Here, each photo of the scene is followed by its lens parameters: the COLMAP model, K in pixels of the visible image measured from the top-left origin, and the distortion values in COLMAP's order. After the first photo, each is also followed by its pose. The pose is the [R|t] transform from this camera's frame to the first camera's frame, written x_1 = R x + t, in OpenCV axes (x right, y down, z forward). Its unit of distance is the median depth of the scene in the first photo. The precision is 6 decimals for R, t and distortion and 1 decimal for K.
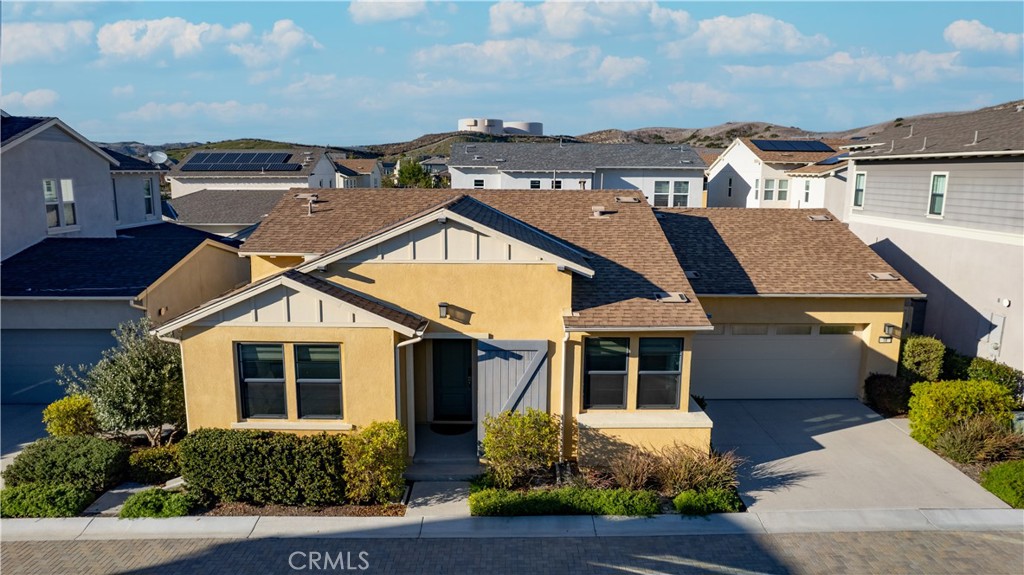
lens RADIAL K [[665.5, 0, 512.0], [0, 665.5, 287.5], [0, 0, 1]] dist [-0.084418, 0.074230]
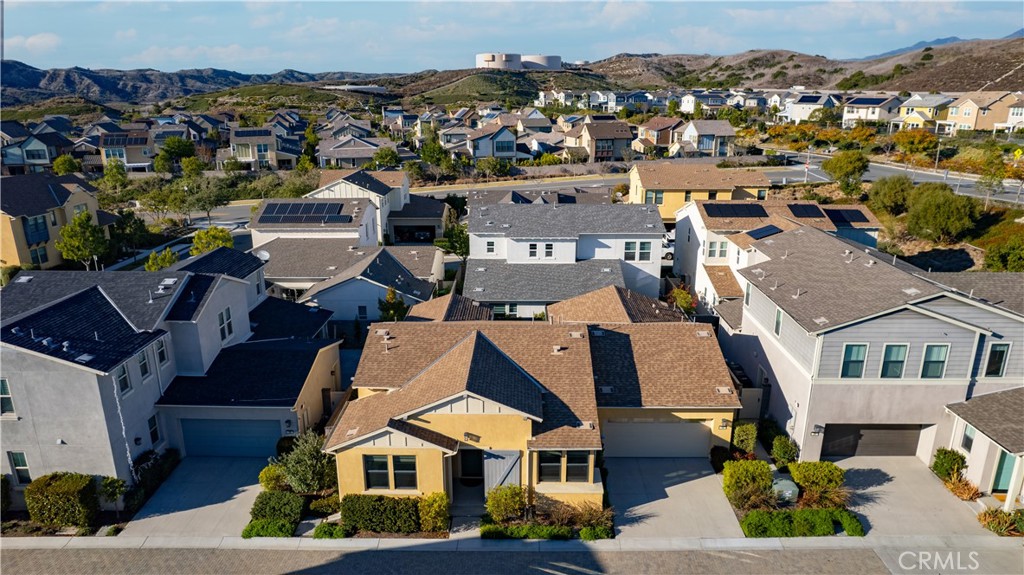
lens RADIAL K [[665.5, 0, 512.0], [0, 665.5, 287.5], [0, 0, 1]] dist [-0.084418, 0.074230]
pose [[0.999555, -0.000773, -0.029833, 0.090583], [0.004146, 0.993566, 0.113179, -0.624101], [0.029554, -0.113252, 0.993127, -0.897260]]
